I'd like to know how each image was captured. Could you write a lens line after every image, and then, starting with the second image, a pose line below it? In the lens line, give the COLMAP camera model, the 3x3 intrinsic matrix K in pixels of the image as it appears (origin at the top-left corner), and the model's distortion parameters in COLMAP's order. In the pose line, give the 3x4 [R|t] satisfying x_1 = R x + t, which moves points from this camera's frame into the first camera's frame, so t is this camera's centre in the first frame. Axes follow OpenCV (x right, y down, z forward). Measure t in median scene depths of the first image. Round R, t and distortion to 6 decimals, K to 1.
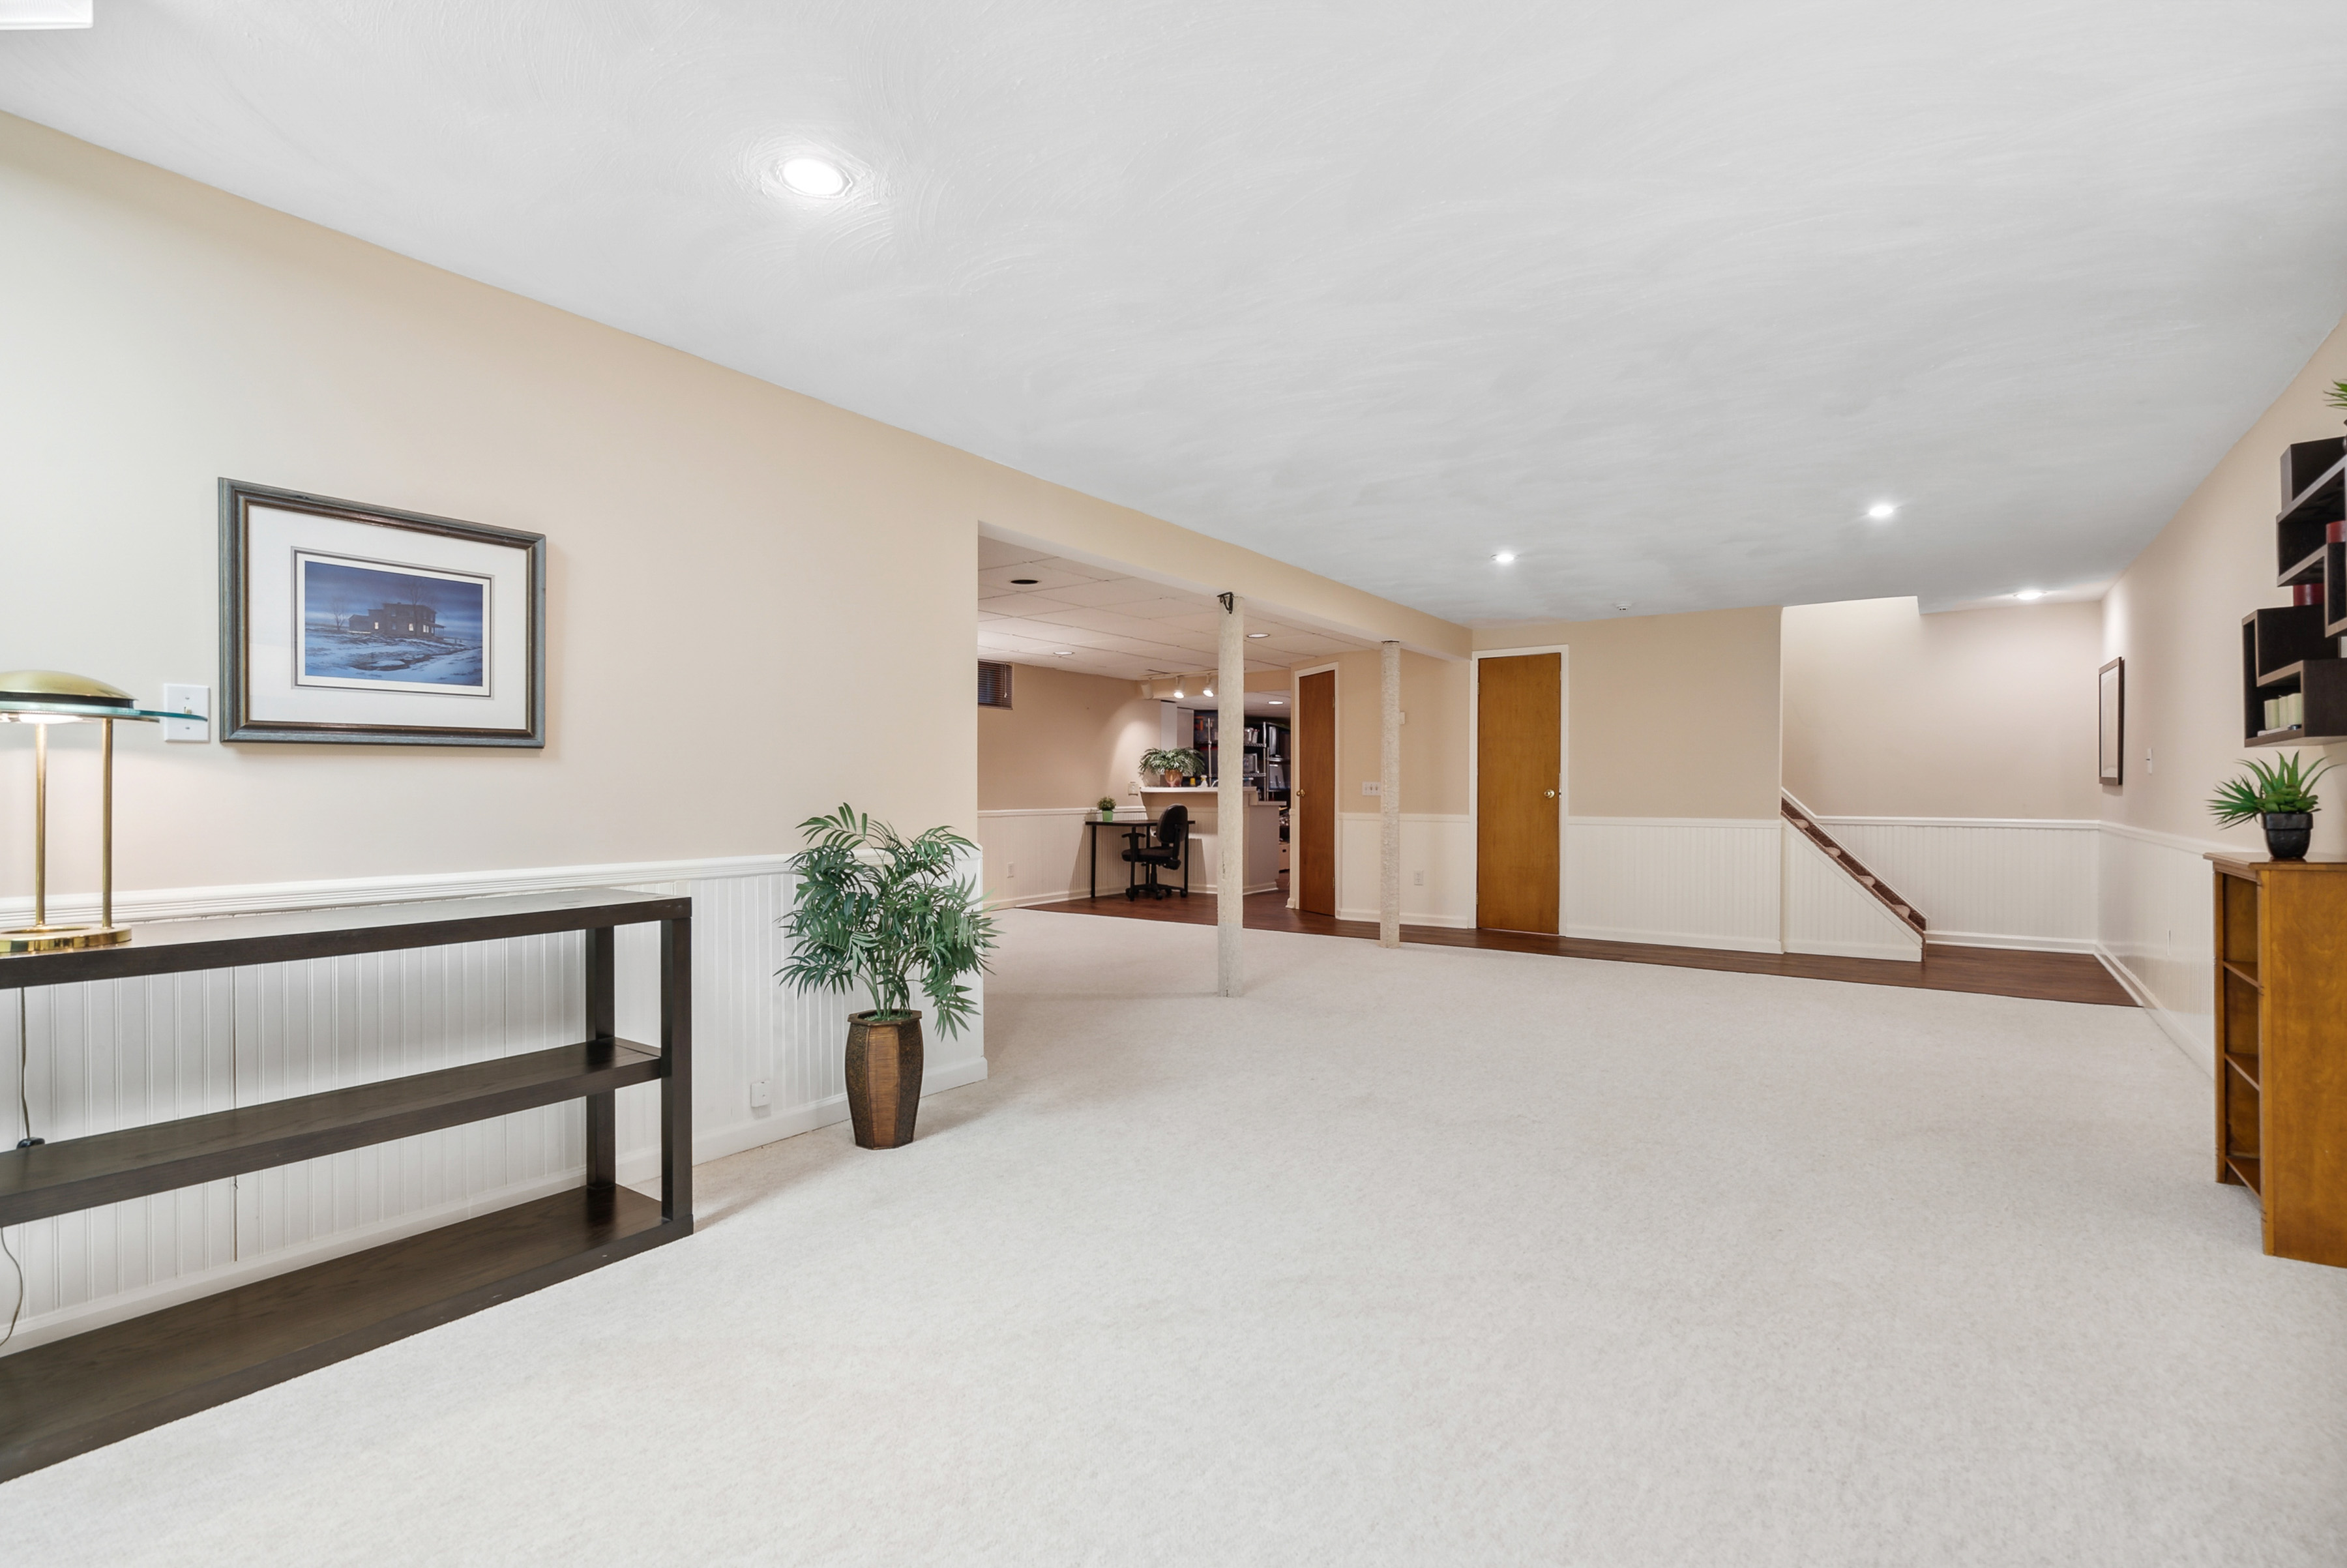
lens RADIAL K [[1062.8, 0, 1164.9], [0, 1062.8, 791.2], [0, 0, 1]] dist [-0.004636, 0.001355]
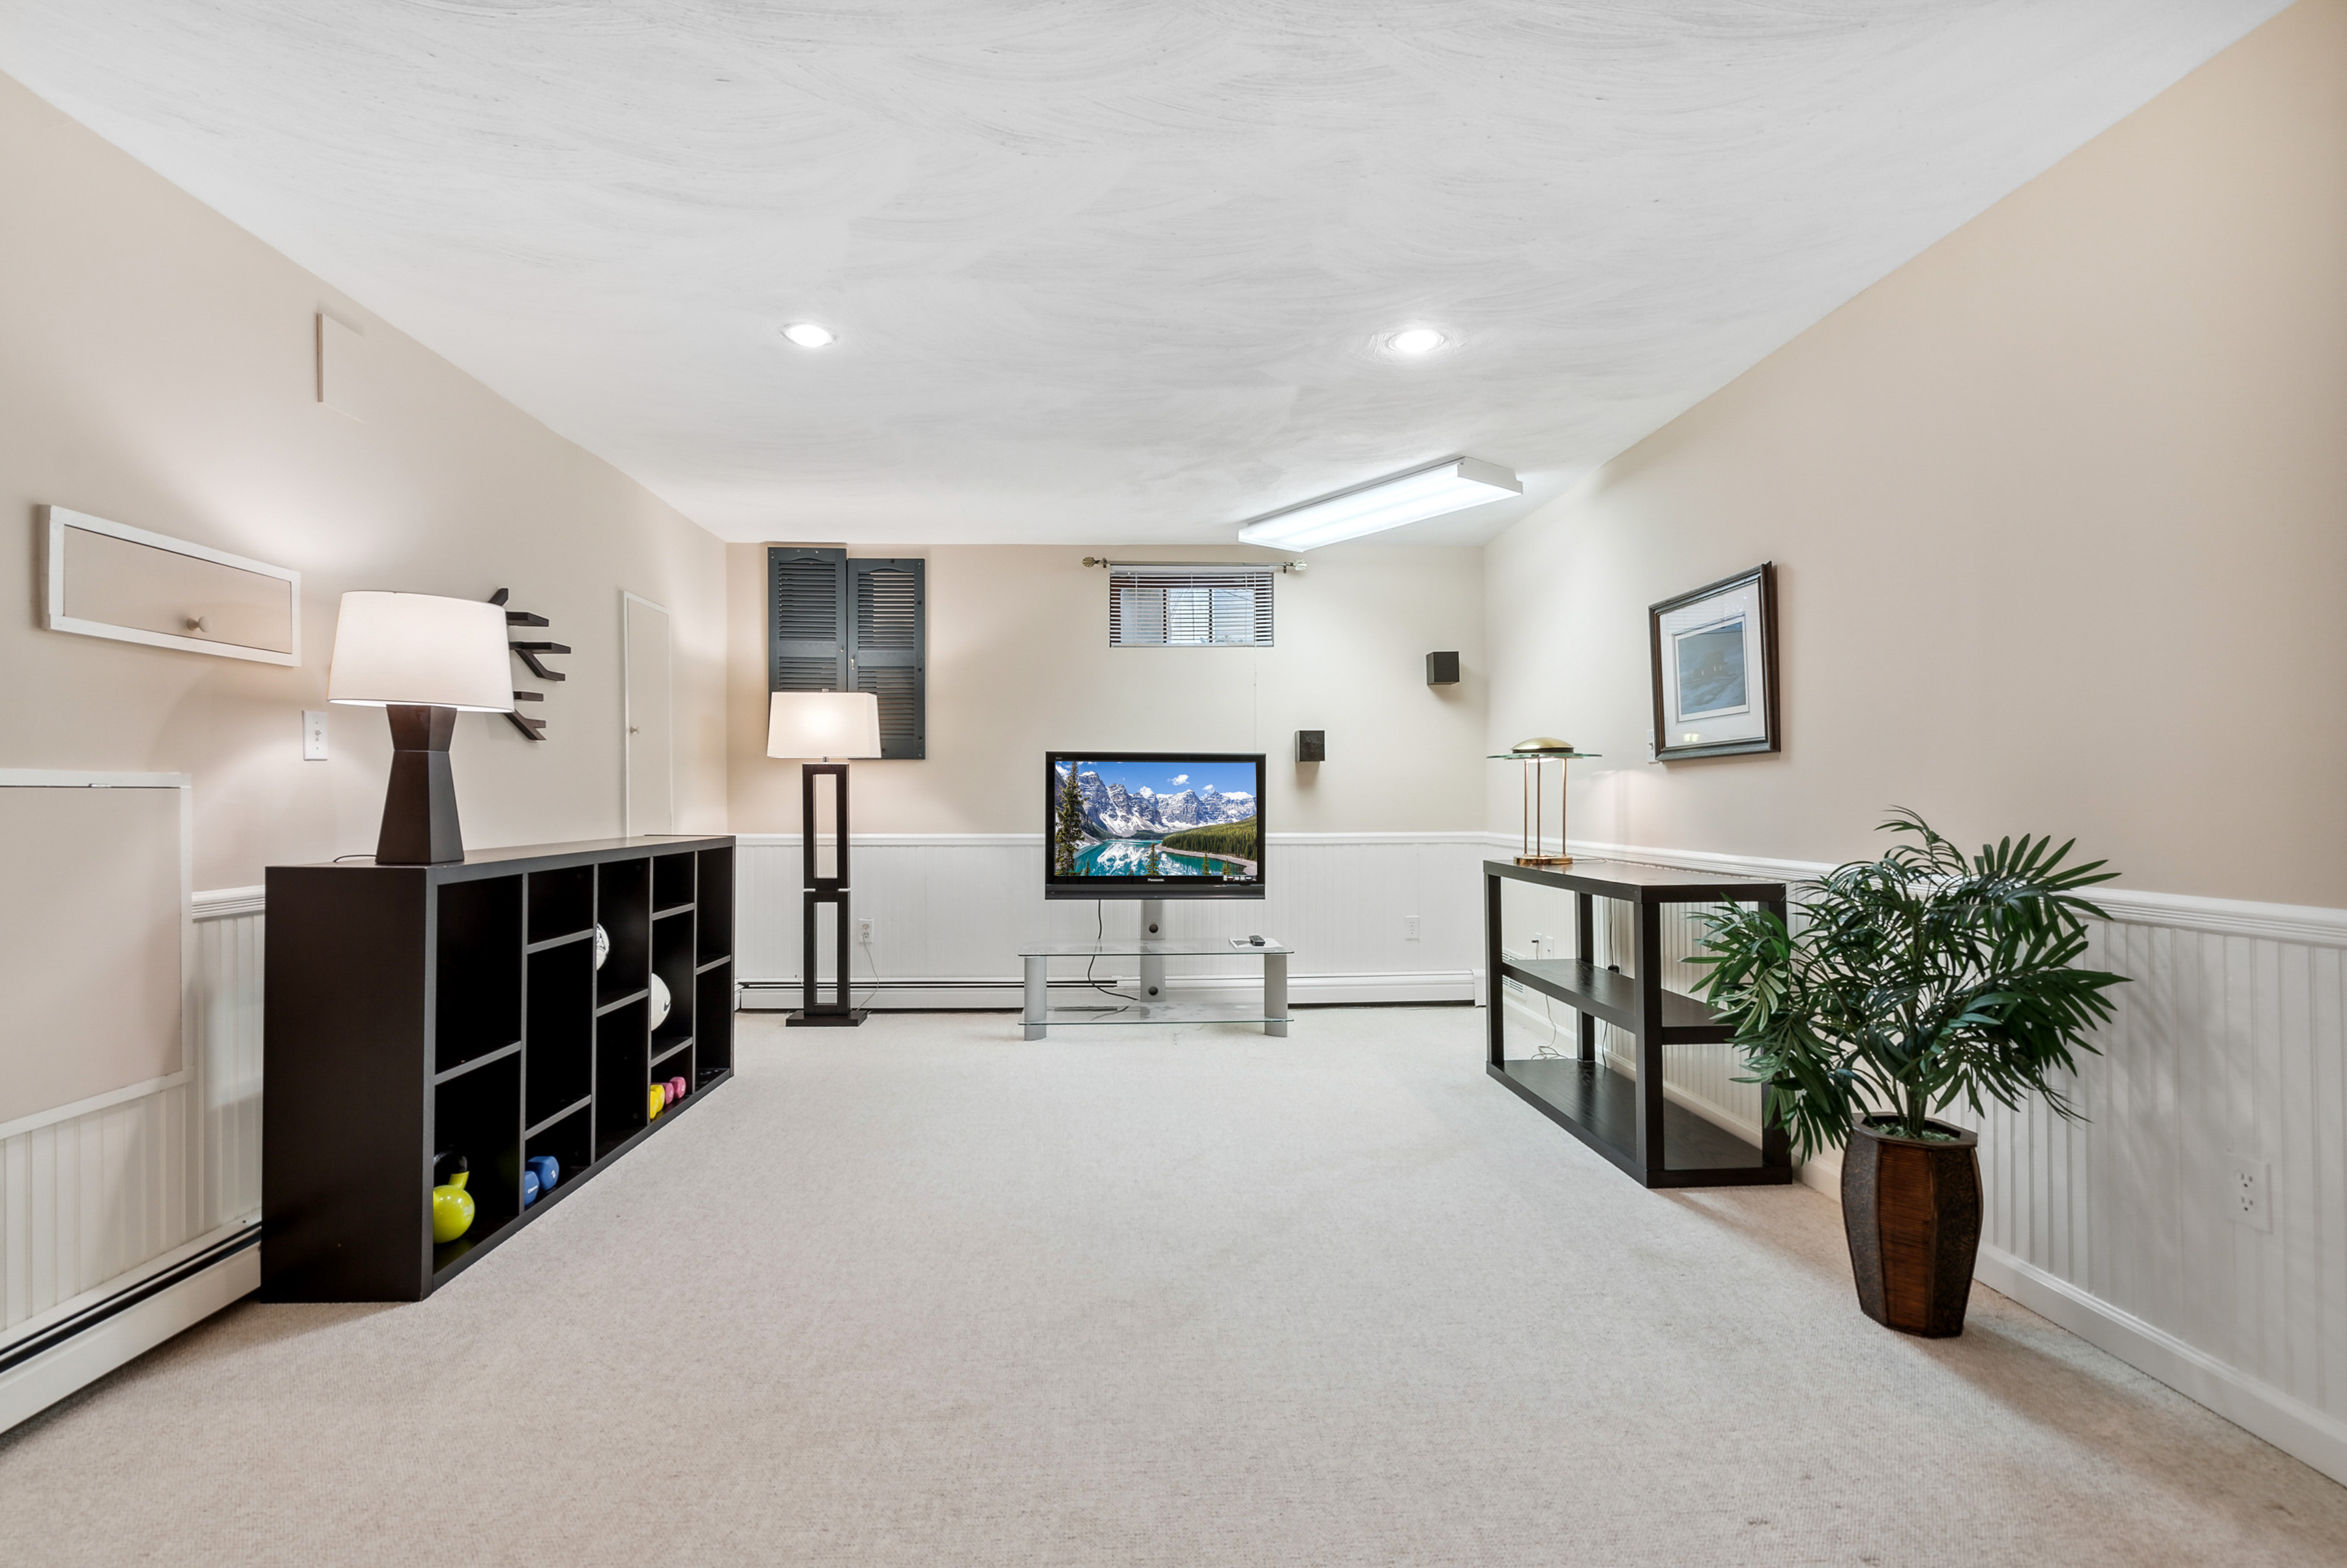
lens RADIAL K [[1062.8, 0, 1162.5], [0, 1062.8, 794.9], [0, 0, 1]] dist [-0.004636, 0.001355]
pose [[-0.787610, -0.005388, -0.616151, 0.657153], [0.000844, 0.999951, -0.009823, 0.016360], [0.616174, -0.008257, -0.787567, 1.606145]]
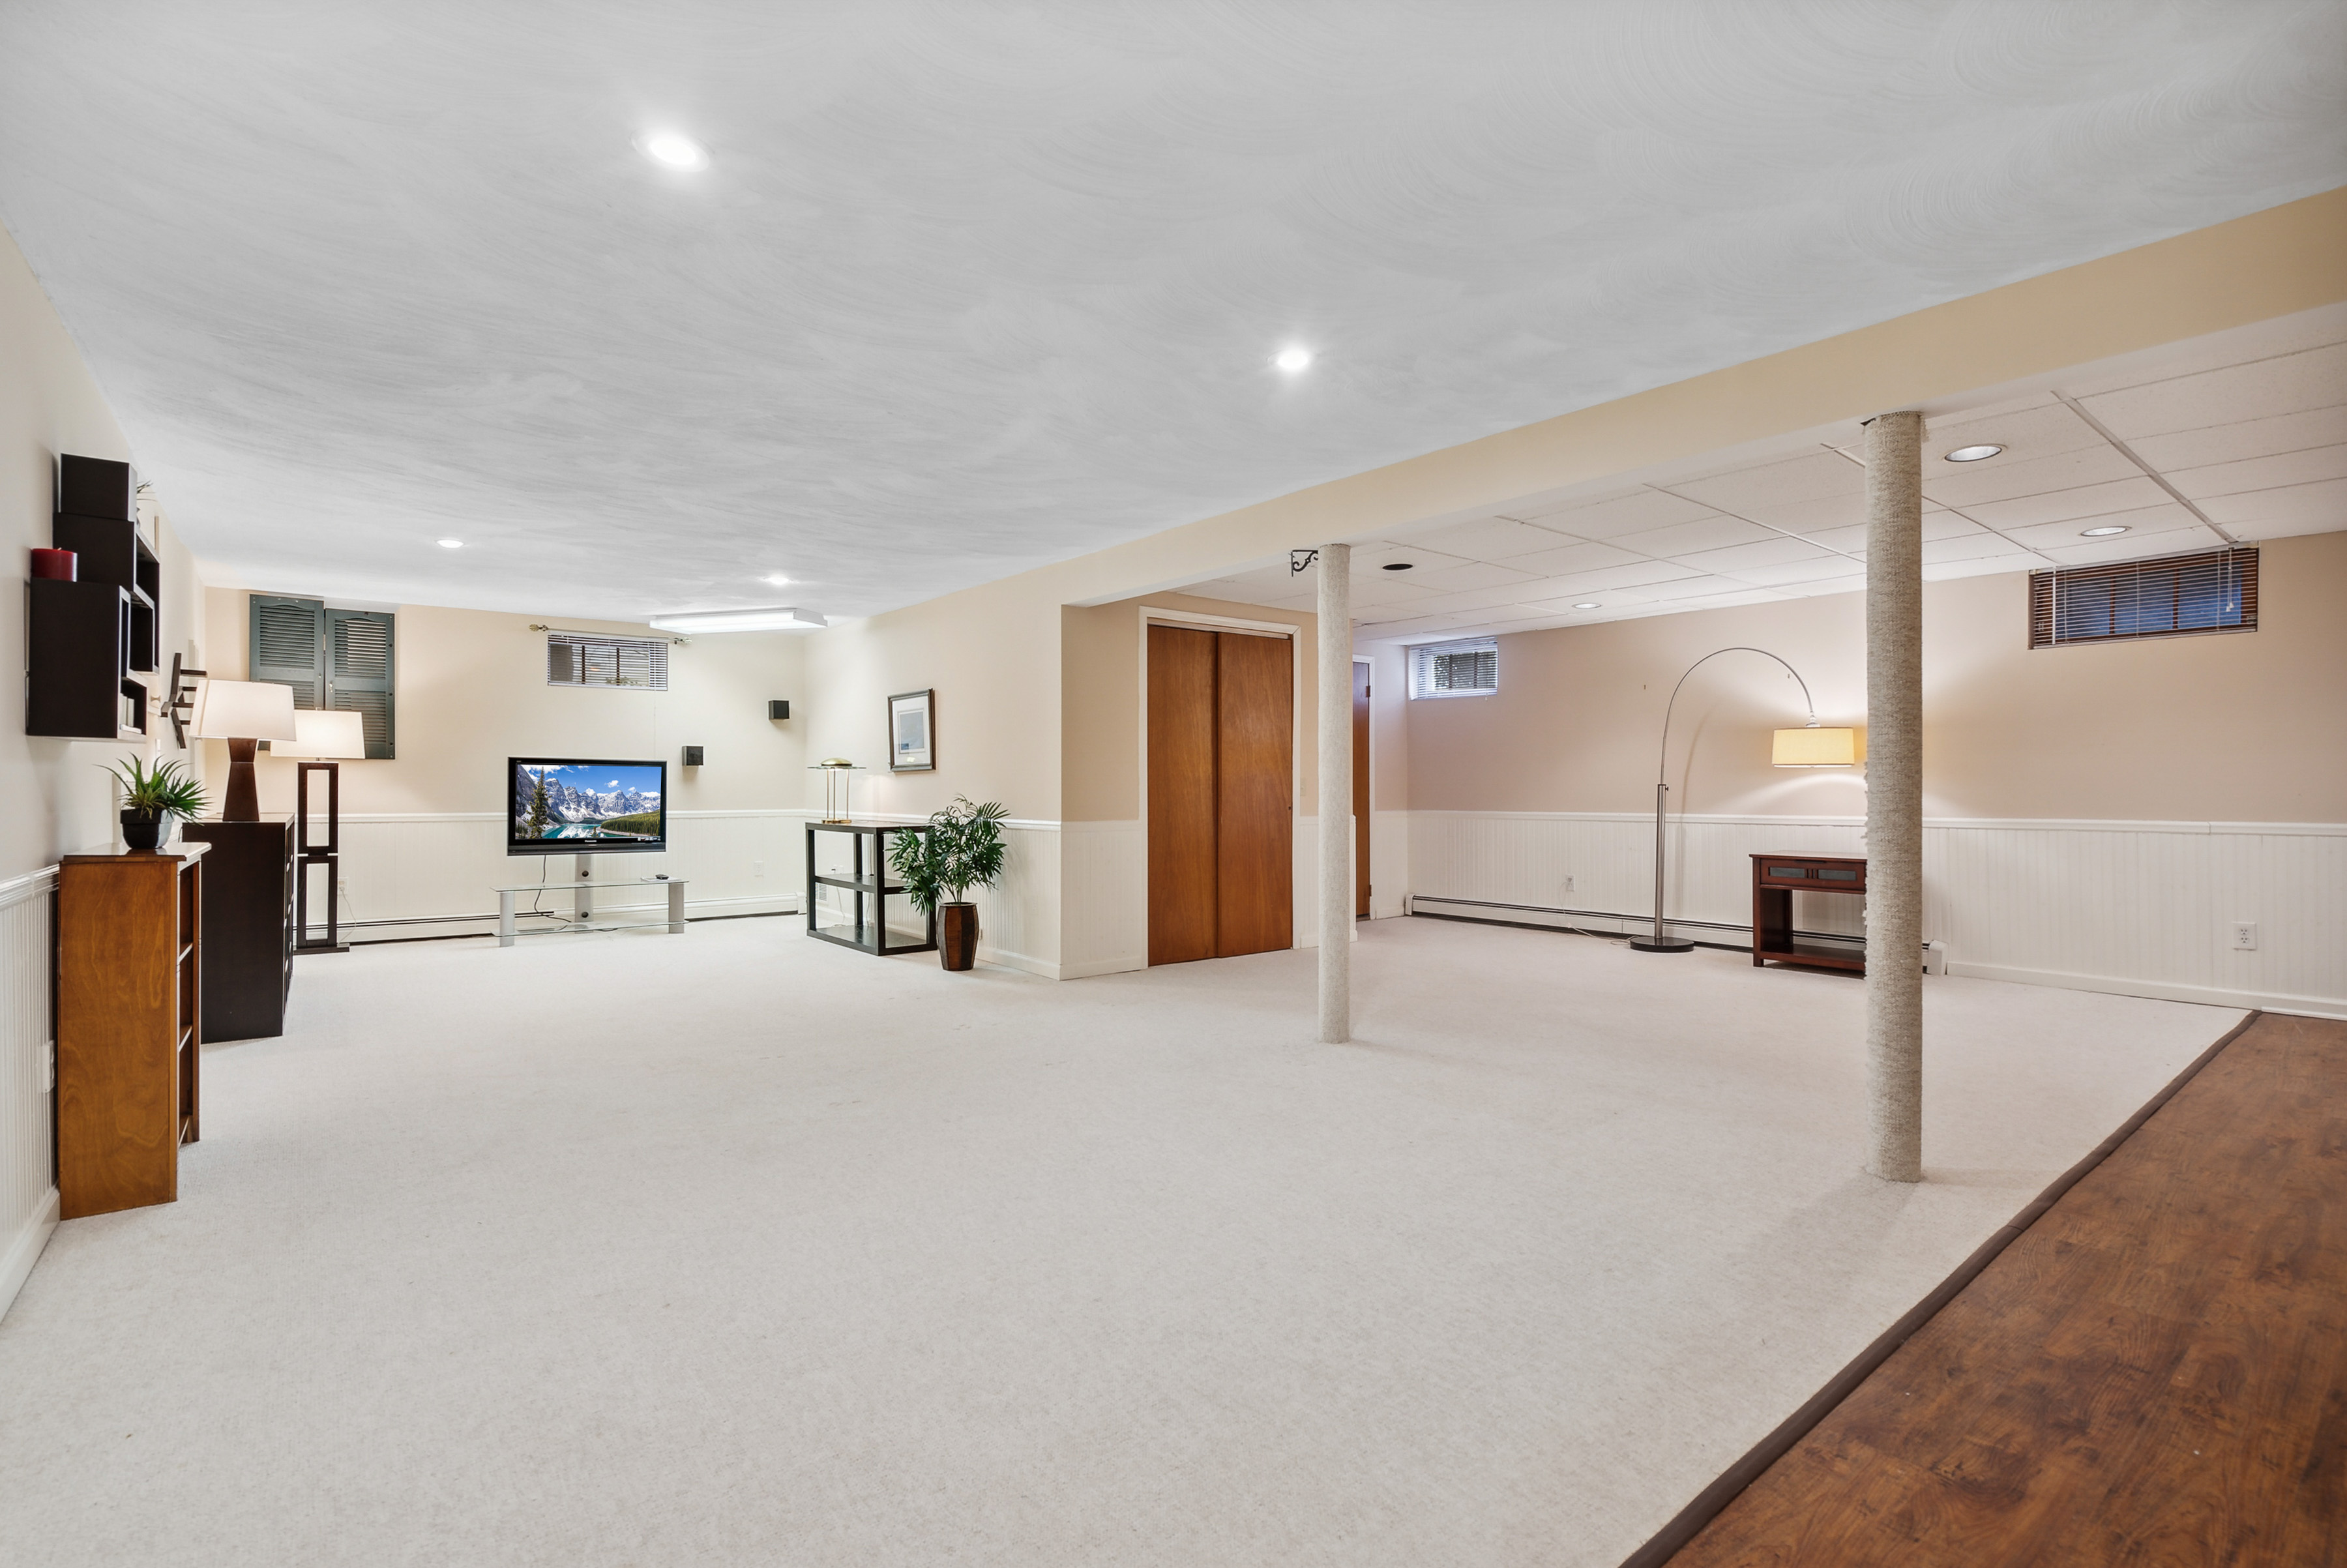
lens RADIAL K [[1062.8, 0, 1168.9], [0, 1062.8, 794.9], [0, 0, 1]] dist [-0.004636, 0.001355]
pose [[-0.268122, 0.000845, -0.963384, 1.905500], [0.000971, 0.999999, 0.000607, 0.021057], [0.963384, -0.000773, -0.268123, 2.437187]]
